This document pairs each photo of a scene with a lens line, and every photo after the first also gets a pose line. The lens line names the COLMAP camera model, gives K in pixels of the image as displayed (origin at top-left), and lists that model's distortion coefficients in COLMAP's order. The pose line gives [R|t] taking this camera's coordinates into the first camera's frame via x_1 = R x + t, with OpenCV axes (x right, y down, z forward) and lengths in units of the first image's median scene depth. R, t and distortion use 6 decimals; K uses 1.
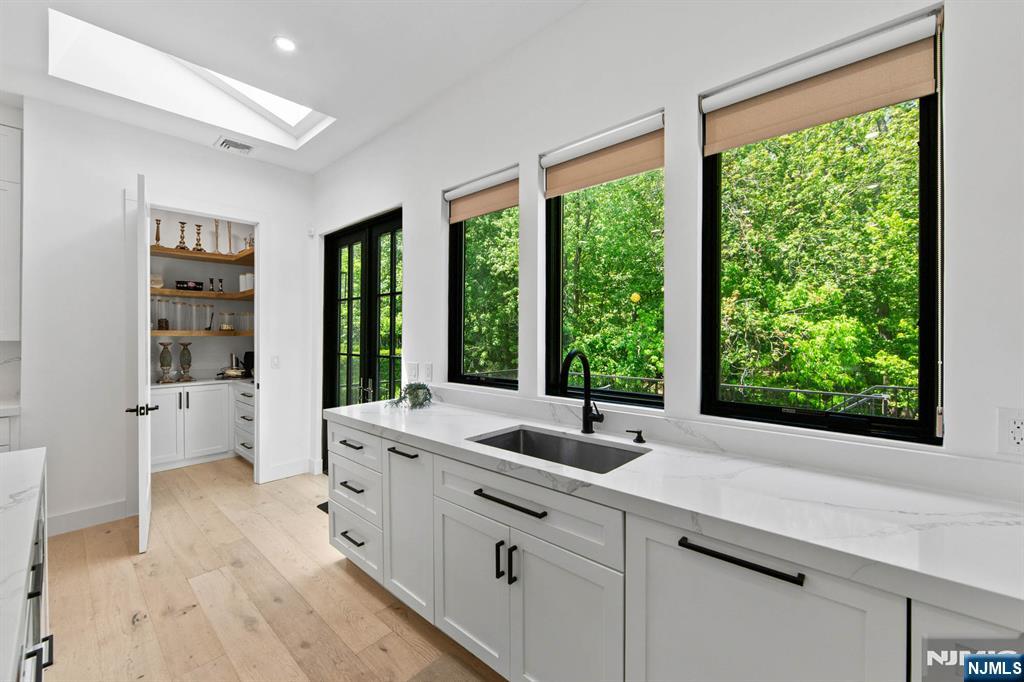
lens RADIAL K [[410.5, 0, 519.3], [0, 410.5, 334.7], [0, 0, 1]] dist [0.001654, -0.000390]
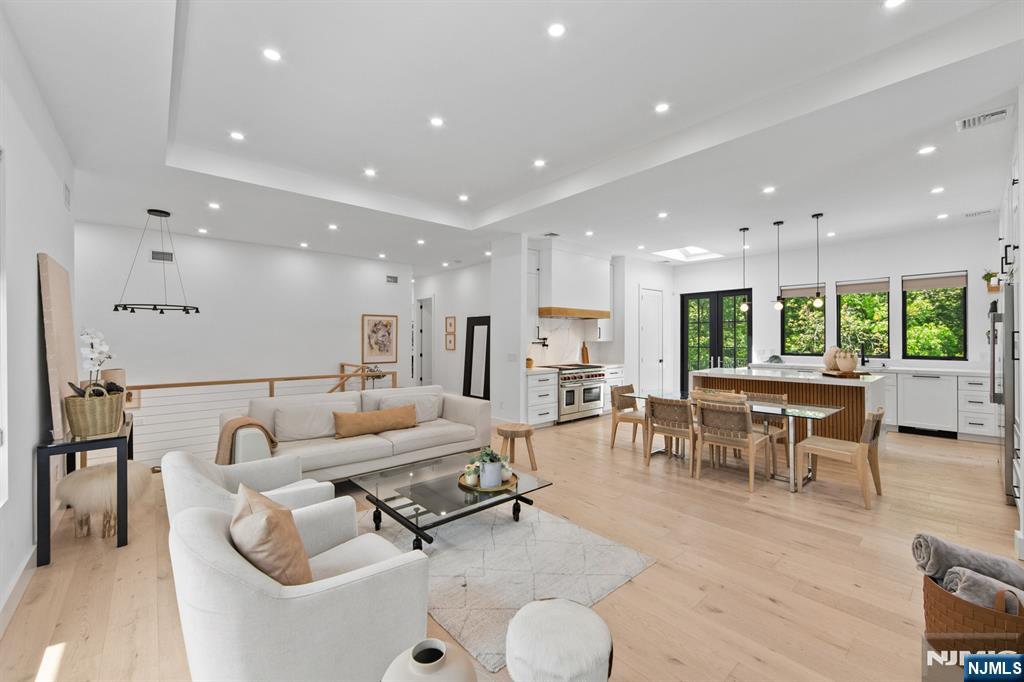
lens RADIAL K [[410.5, 0, 513.8], [0, 410.5, 337.7], [0, 0, 1]] dist [0.001654, -0.000390]
pose [[0.992974, -0.003828, -0.118274, -0.430301], [0.003750, 0.999993, -0.000884, -0.002437], [0.118277, 0.000434, 0.992981, -0.514680]]
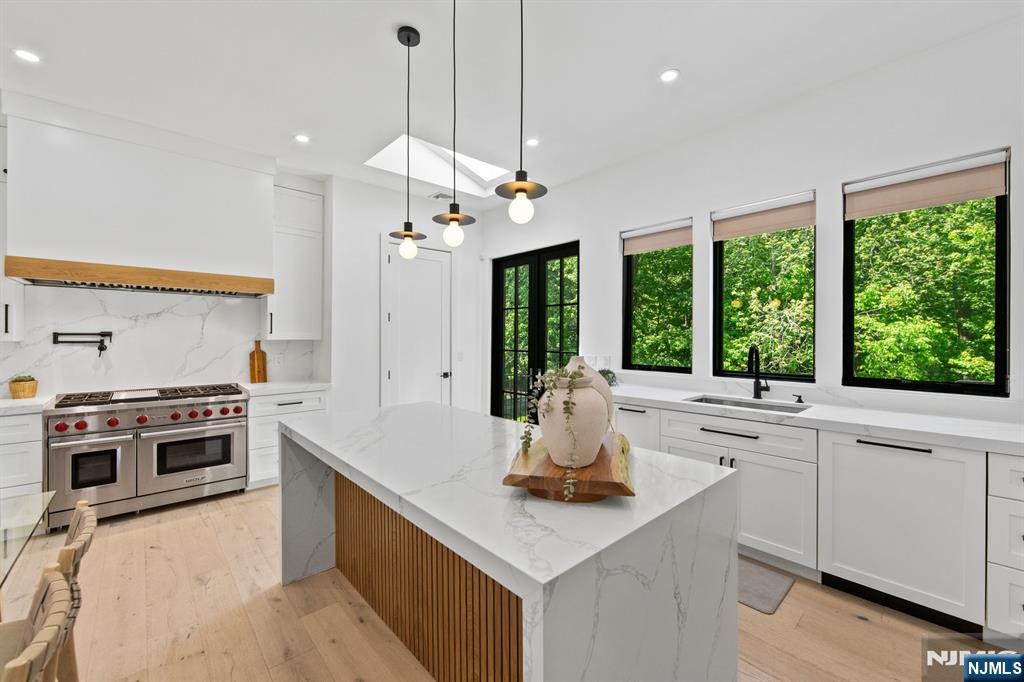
lens RADIAL K [[410.5, 0, 518.3], [0, 410.5, 338.0], [0, 0, 1]] dist [0.001654, -0.000390]
pose [[0.995290, 0.000138, -0.096944, -0.103021], [0.000288, 0.999990, 0.004377, 0.000818], [0.096943, -0.004385, 0.995280, -0.110404]]
